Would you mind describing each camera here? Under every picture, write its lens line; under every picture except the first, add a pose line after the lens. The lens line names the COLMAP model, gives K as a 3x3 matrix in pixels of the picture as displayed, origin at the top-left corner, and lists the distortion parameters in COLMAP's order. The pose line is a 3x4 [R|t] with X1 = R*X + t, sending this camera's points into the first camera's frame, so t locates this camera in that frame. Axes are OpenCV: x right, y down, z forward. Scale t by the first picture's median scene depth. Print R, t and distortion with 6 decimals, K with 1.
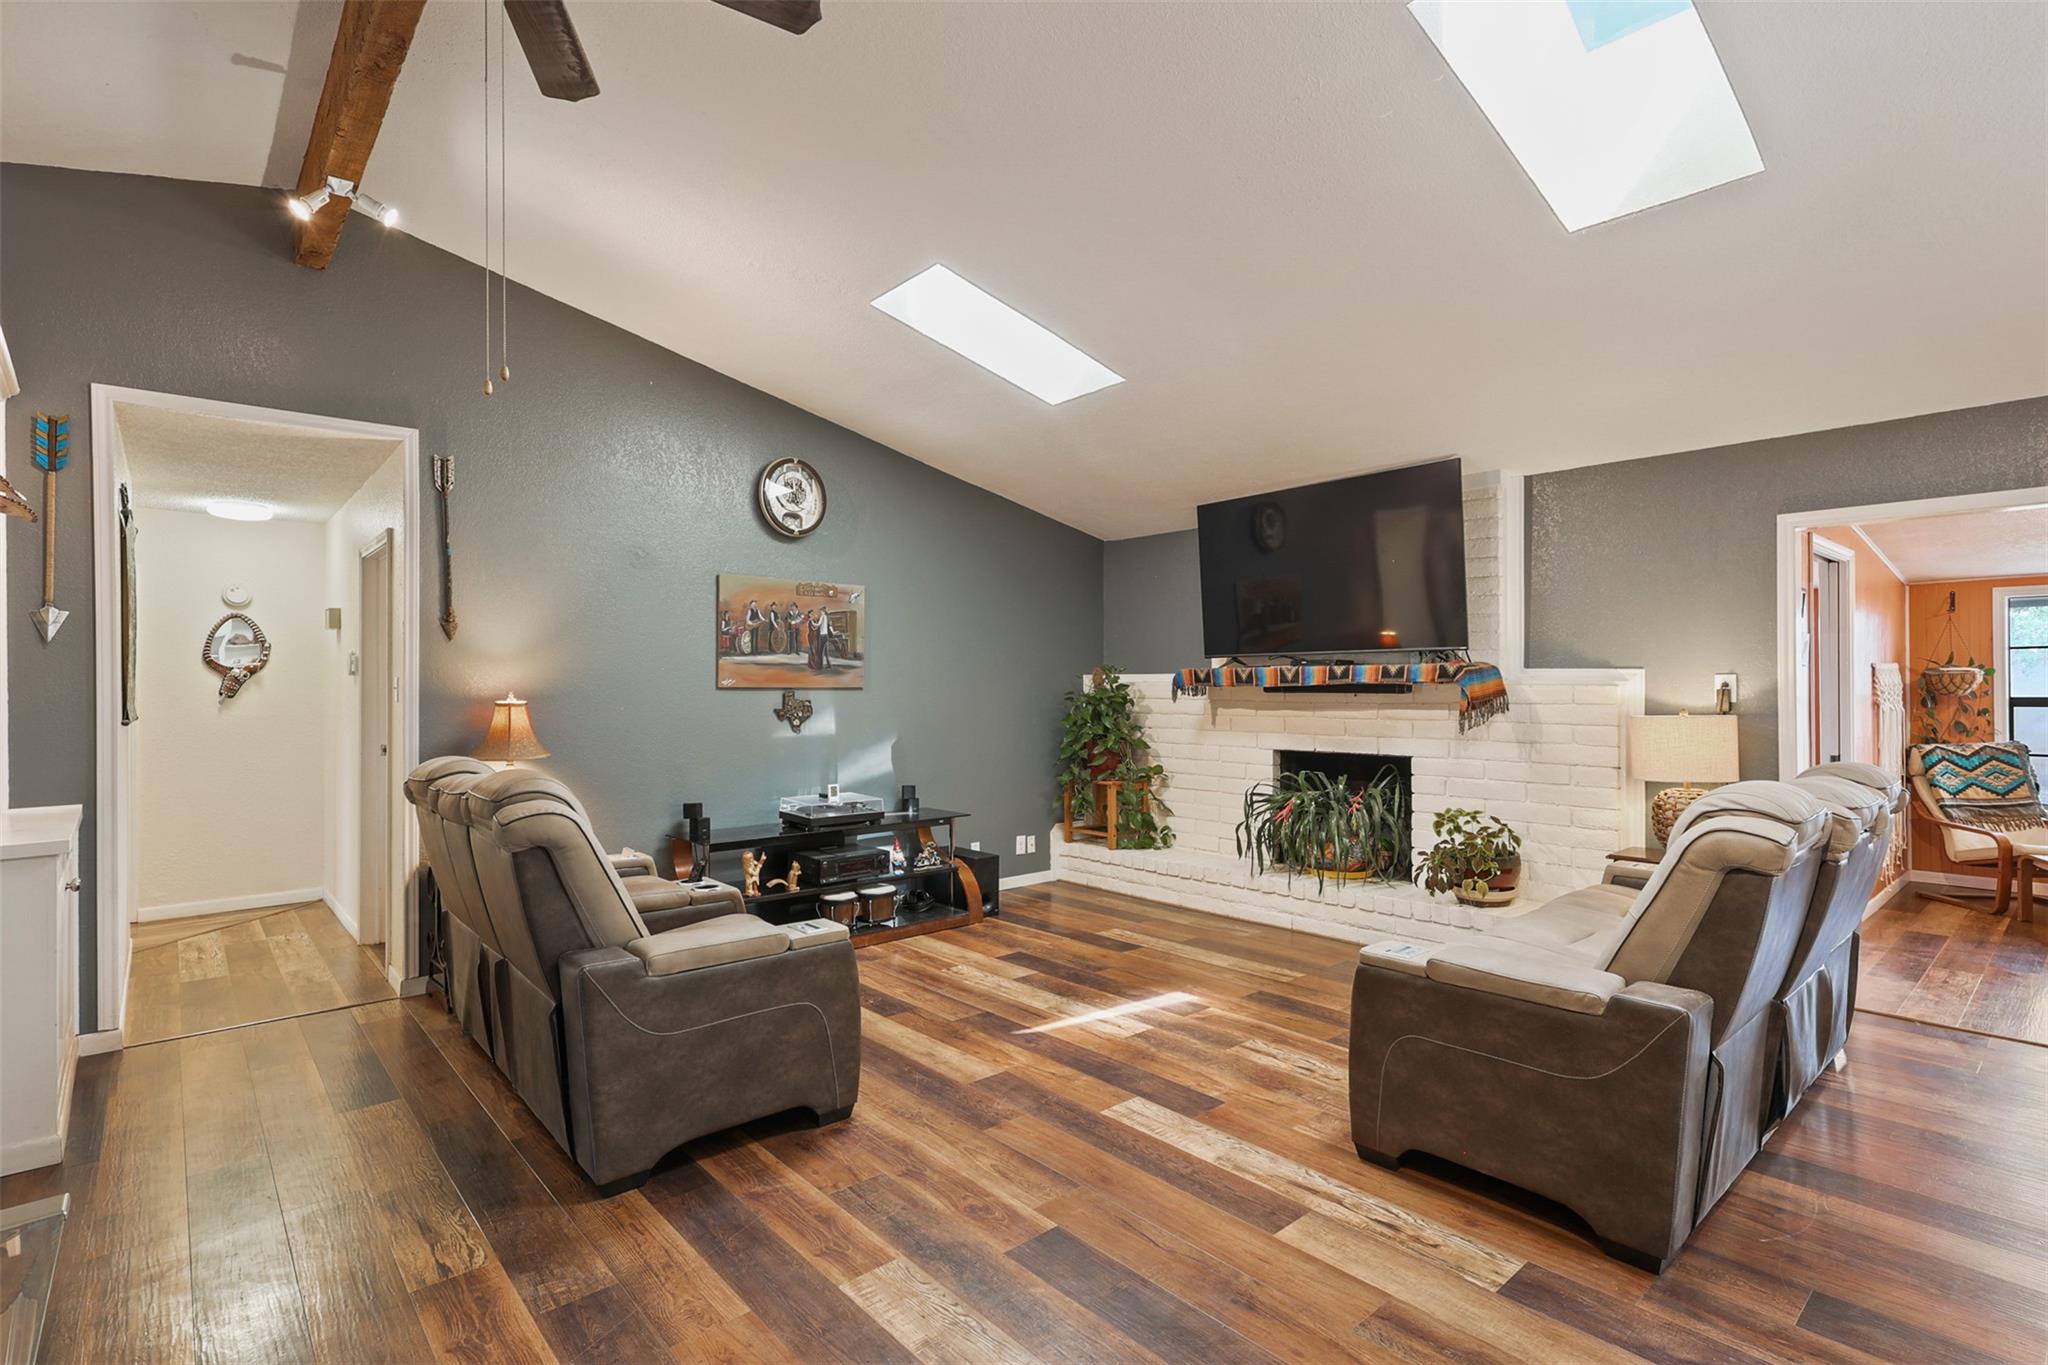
lens RADIAL K [[973.6, 0, 1025.2], [0, 973.6, 689.9], [0, 0, 1]] dist [0.014314, 0.000453]
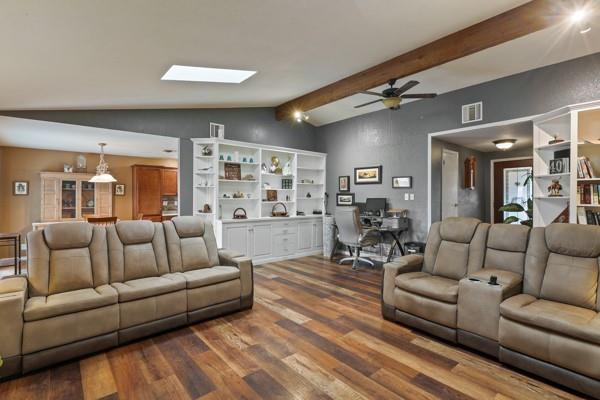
lens RADIAL K [[285.2, 0, 300.3], [0, 285.2, 202.2], [0, 0, 1]] dist [0.014314, 0.000453]
pose [[-0.999768, 0.007403, 0.020251, 0.087882], [0.007811, 0.999766, 0.020164, -0.003419], [-0.020097, 0.020317, -0.999592, 1.865934]]
